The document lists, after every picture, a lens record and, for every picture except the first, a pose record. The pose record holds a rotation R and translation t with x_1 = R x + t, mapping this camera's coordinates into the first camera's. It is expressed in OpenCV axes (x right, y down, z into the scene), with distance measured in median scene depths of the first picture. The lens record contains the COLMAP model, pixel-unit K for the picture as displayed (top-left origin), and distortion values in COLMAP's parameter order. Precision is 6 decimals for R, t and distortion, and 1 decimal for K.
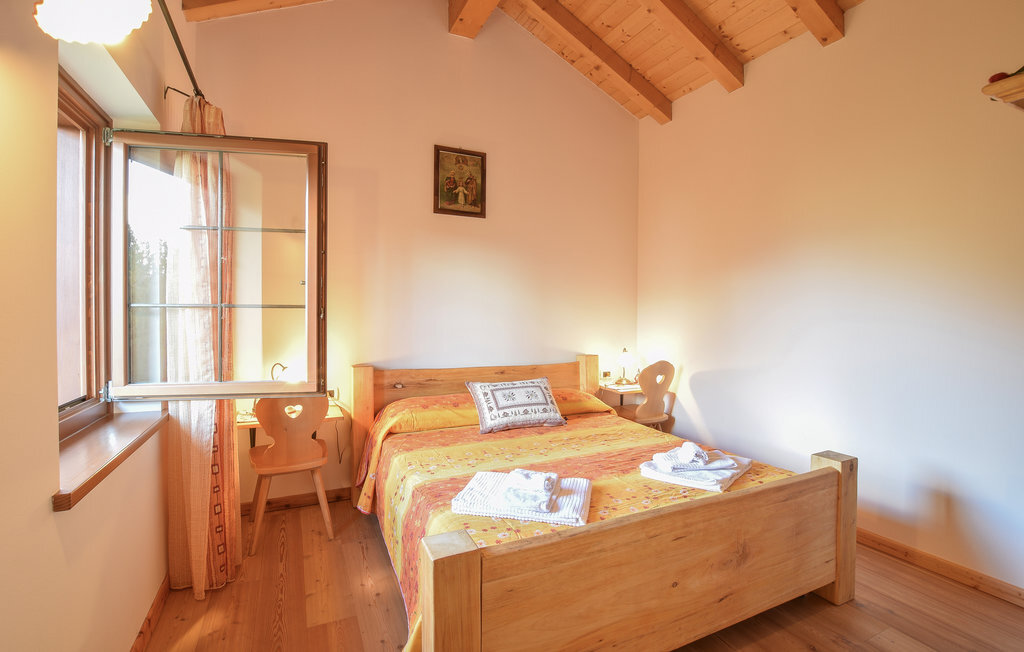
lens RADIAL K [[444.3, 0, 486.2], [0, 444.3, 315.5], [0, 0, 1]] dist [-0.053262, -0.000048]
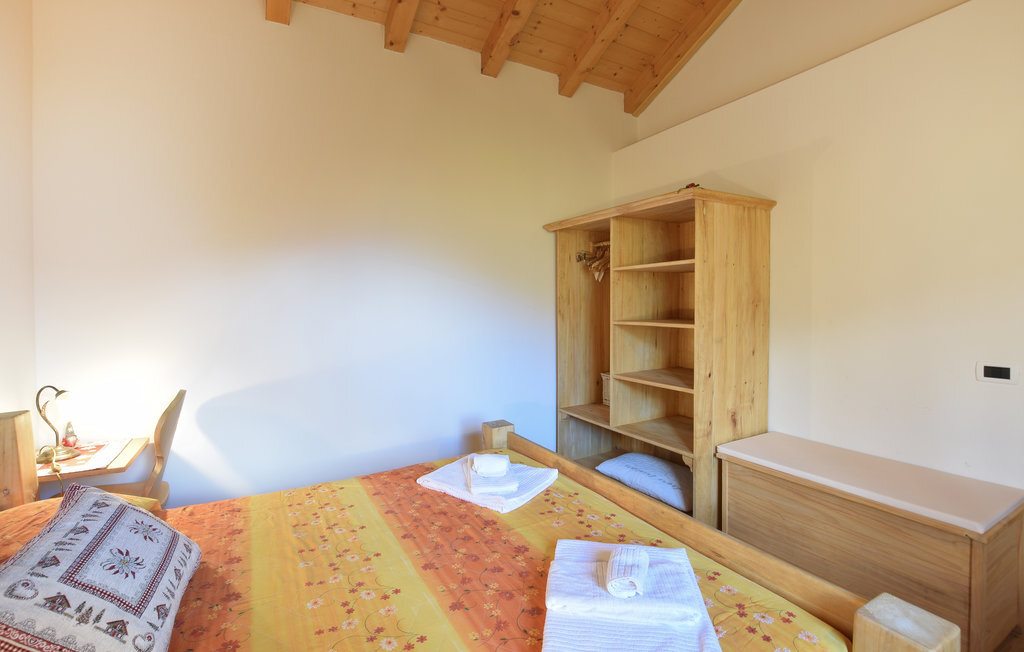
lens RADIAL K [[464.7, 0, 512.8], [0, 464.7, 303.4], [0, 0, 1]] dist [-0.024067, 0.000114]
pose [[-0.115863, -0.001535, 0.993264, -0.278197], [0.022831, 0.999730, 0.004208, -0.007410], [-0.993003, 0.023165, -0.115796, 0.641448]]
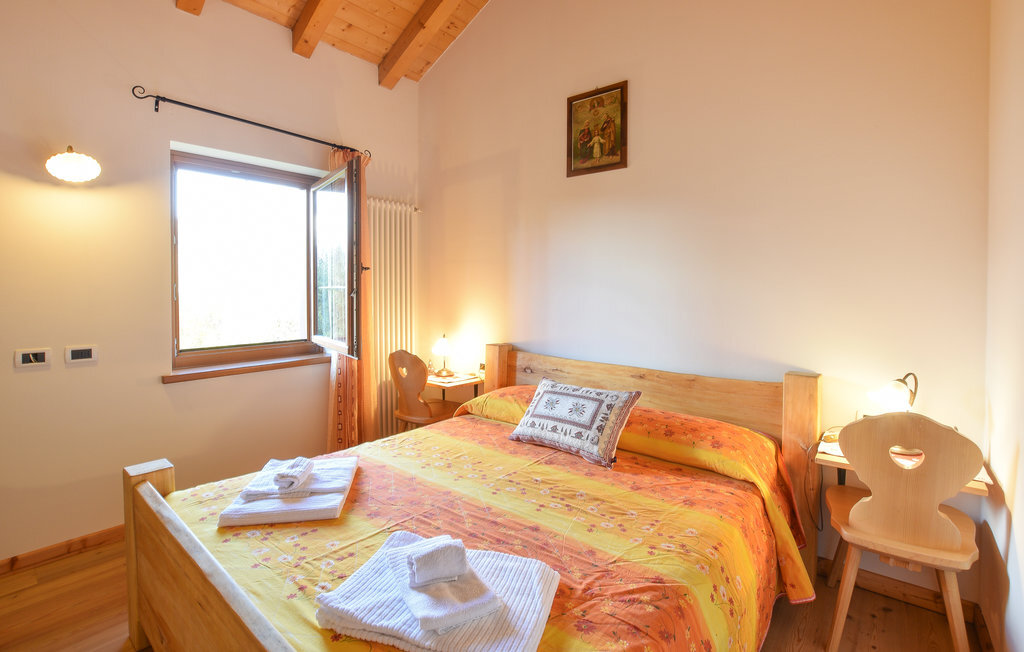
lens RADIAL K [[448.0, 0, 515.3], [0, 448.0, 290.6], [0, 0, 1]] dist [-0.020051, 0.000163]
pose [[0.473171, 0.001230, -0.880970, 0.603443], [-0.008572, 0.999958, -0.003207, -0.007249], [0.880929, 0.009069, 0.473162, 0.501490]]
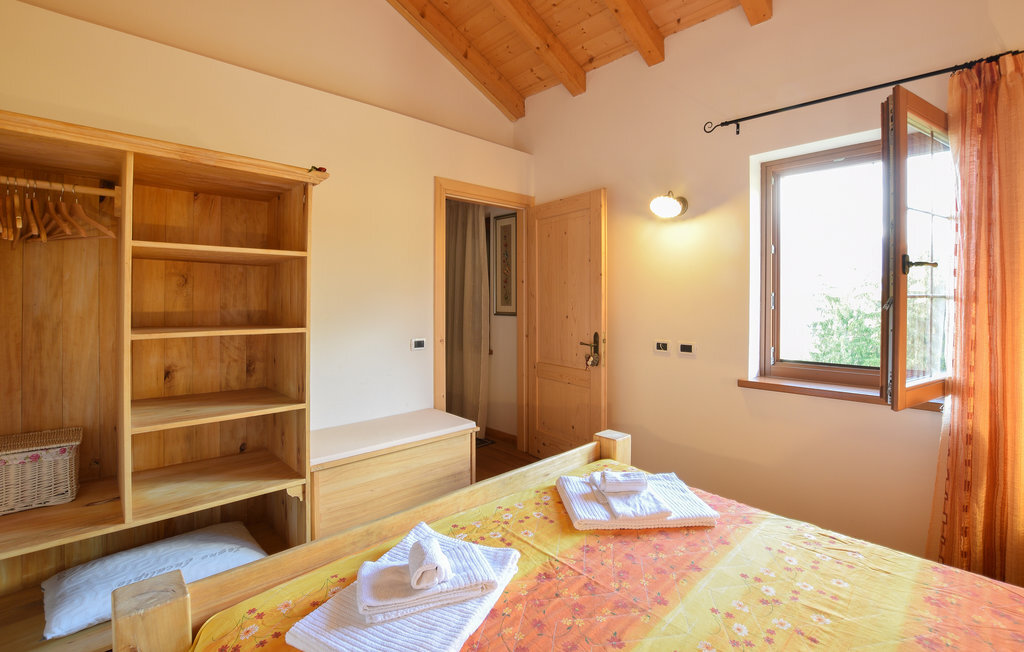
lens RADIAL K [[464.7, 0, 512.8], [0, 464.7, 303.4], [0, 0, 1]] dist [-0.024067, 0.000114]
pose [[-0.929285, 0.001711, -0.369359, 0.357017], [-0.006456, 0.999761, 0.020875, -0.012223], [0.369307, 0.021783, -0.929052, 0.949660]]
